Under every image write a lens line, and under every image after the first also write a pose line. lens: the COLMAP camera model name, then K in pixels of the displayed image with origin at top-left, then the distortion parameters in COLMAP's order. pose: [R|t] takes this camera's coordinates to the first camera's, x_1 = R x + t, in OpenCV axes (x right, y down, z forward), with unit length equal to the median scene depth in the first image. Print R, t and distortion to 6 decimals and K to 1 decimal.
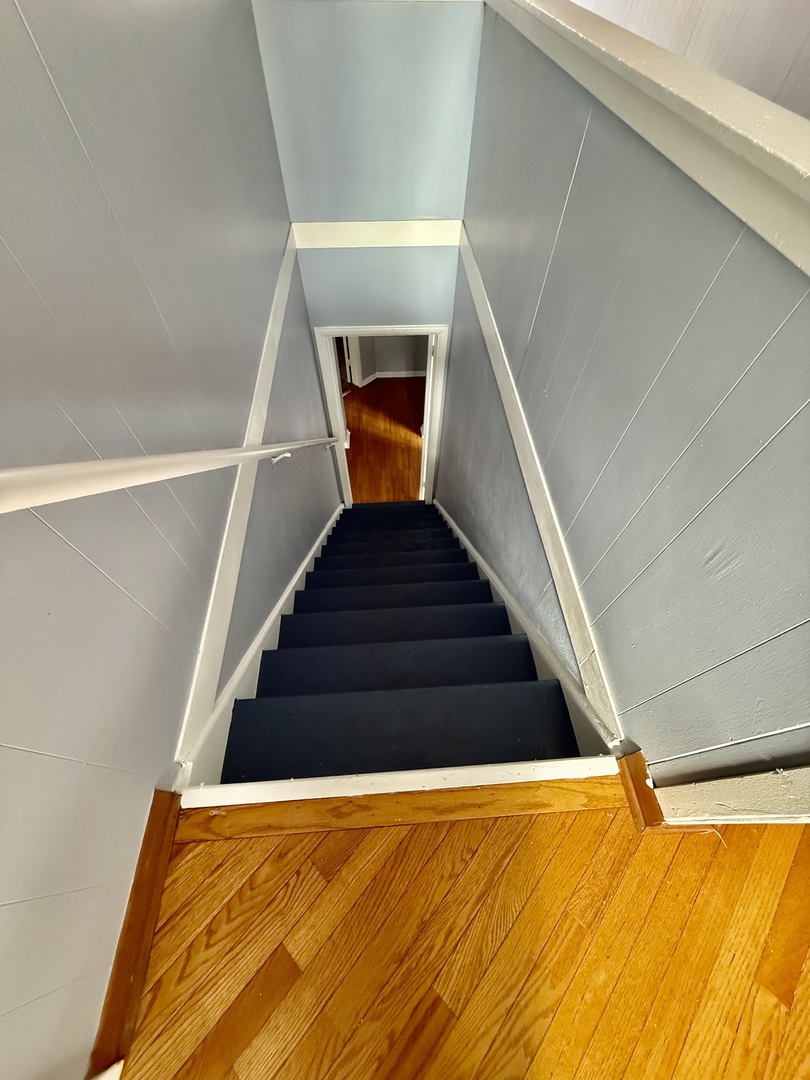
lens RADIAL K [[431.9, 0, 405.6], [0, 431.9, 537.1], [0, 0, 1]] dist [0.000111, -0.000095]
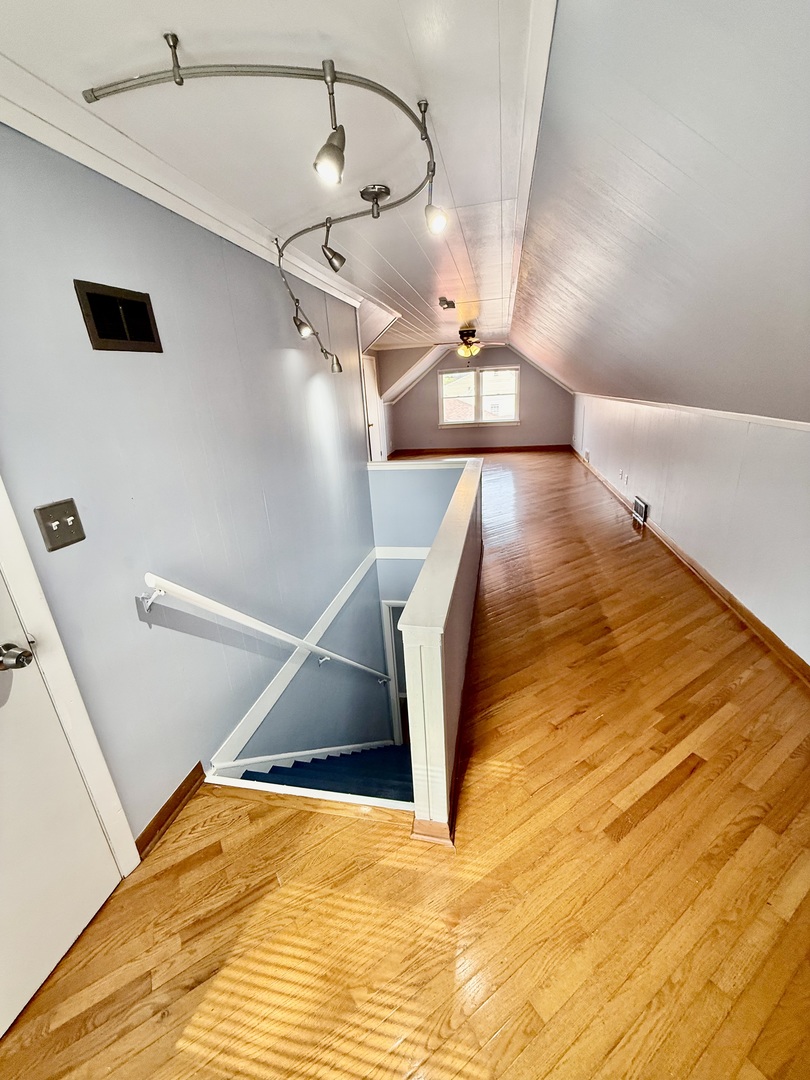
lens RADIAL K [[431.9, 0, 405.6], [0, 431.9, 537.1], [0, 0, 1]] dist [0.000111, -0.000095]
pose [[0.961823, 0.020623, -0.272895, 1.003832], [-0.178722, 0.802495, -0.569263, 0.723893], [0.207257, 0.596302, 0.775544, -1.168617]]
